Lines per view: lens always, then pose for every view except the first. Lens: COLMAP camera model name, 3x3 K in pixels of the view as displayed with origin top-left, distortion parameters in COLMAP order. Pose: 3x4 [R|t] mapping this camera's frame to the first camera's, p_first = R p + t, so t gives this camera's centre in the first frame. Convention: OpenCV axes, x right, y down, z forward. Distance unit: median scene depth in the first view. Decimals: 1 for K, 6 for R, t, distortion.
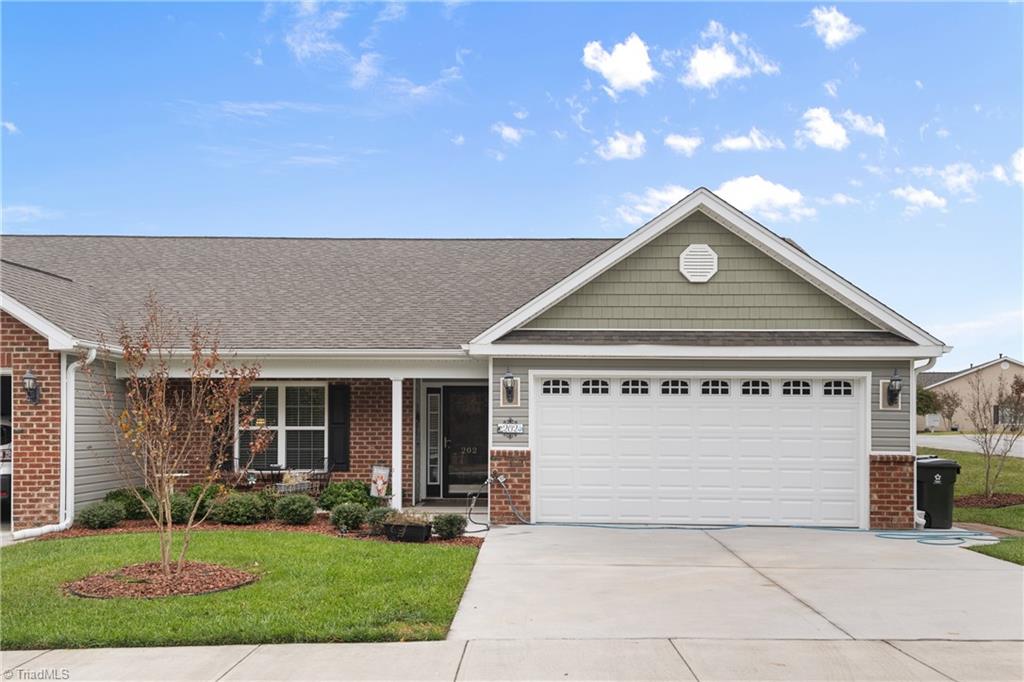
lens RADIAL K [[1054.1, 0, 512.2], [0, 1054.1, 362.7], [0, 0, 1]] dist [0.140264, -0.003735]
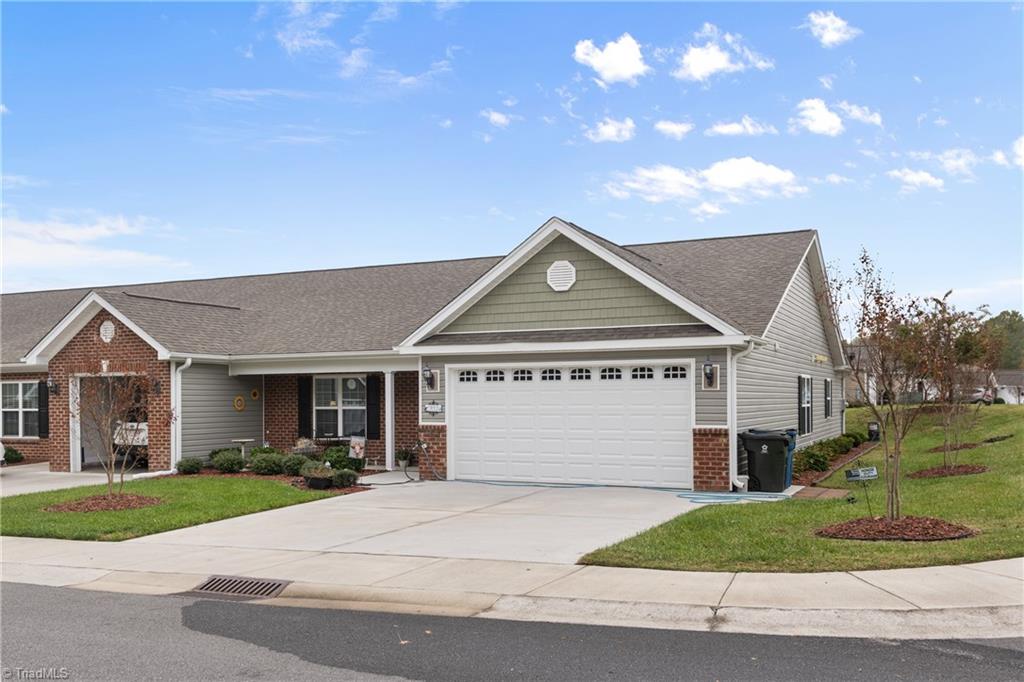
lens RADIAL K [[924.3, 0, 512.0], [0, 924.3, 341.0], [0, 0, 1]] dist [0.072851, -0.000960]
pose [[0.909018, -0.035805, -0.415217, 0.577319], [0.031216, 0.999353, -0.017838, 0.001189], [0.415587, 0.003254, 0.909548, -0.022928]]
